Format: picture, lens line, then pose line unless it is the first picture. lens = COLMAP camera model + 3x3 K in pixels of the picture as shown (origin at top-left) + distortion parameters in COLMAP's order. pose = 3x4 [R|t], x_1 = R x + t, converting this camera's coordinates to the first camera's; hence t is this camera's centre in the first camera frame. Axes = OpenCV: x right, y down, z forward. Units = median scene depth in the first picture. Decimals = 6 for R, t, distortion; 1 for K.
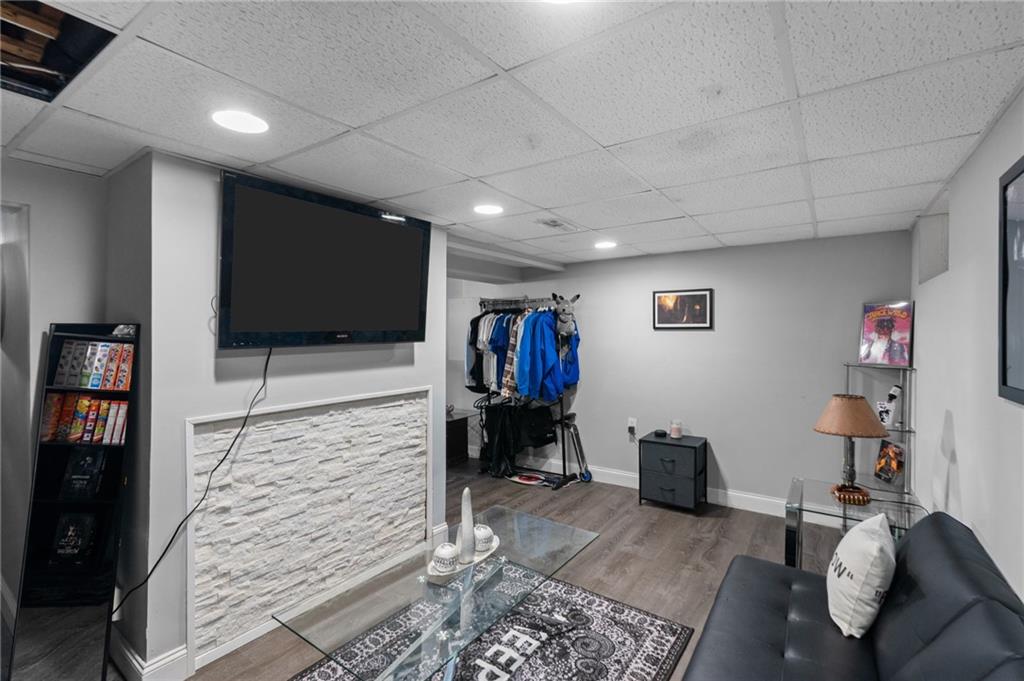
lens RADIAL K [[466.4, 0, 511.3], [0, 466.4, 336.6], [0, 0, 1]] dist [-0.000118, 0.000050]
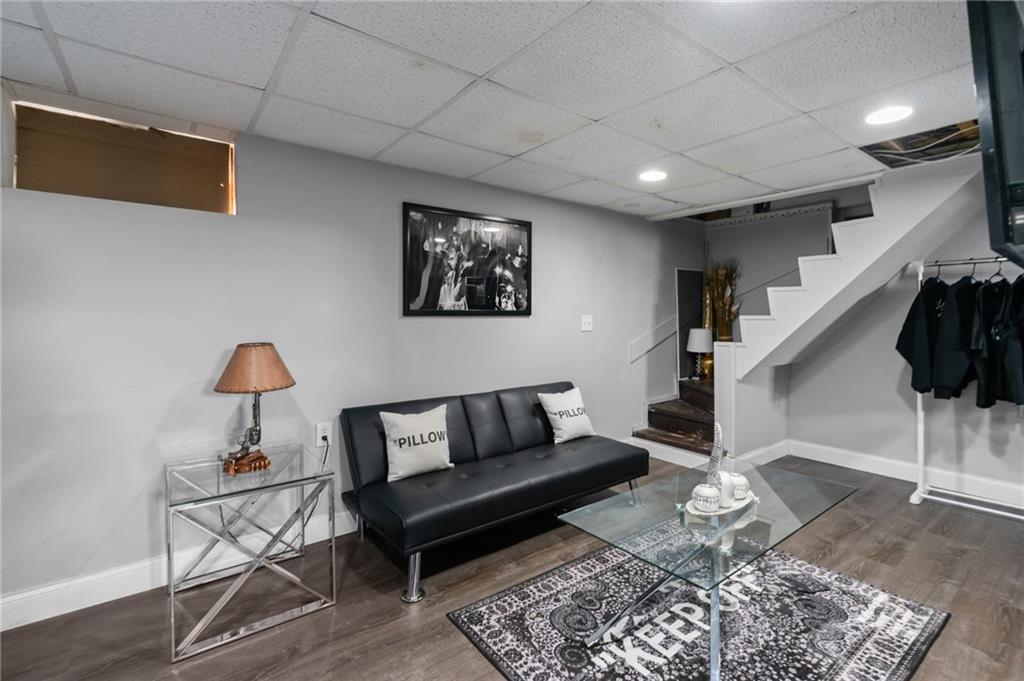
lens RADIAL K [[466.4, 0, 516.5], [0, 466.4, 335.5], [0, 0, 1]] dist [-0.000118, 0.000050]
pose [[-0.956624, -0.013093, 0.291031, 0.026554], [0.001246, 0.998797, 0.049030, 0.074689], [-0.291323, 0.047266, -0.955456, 1.857459]]
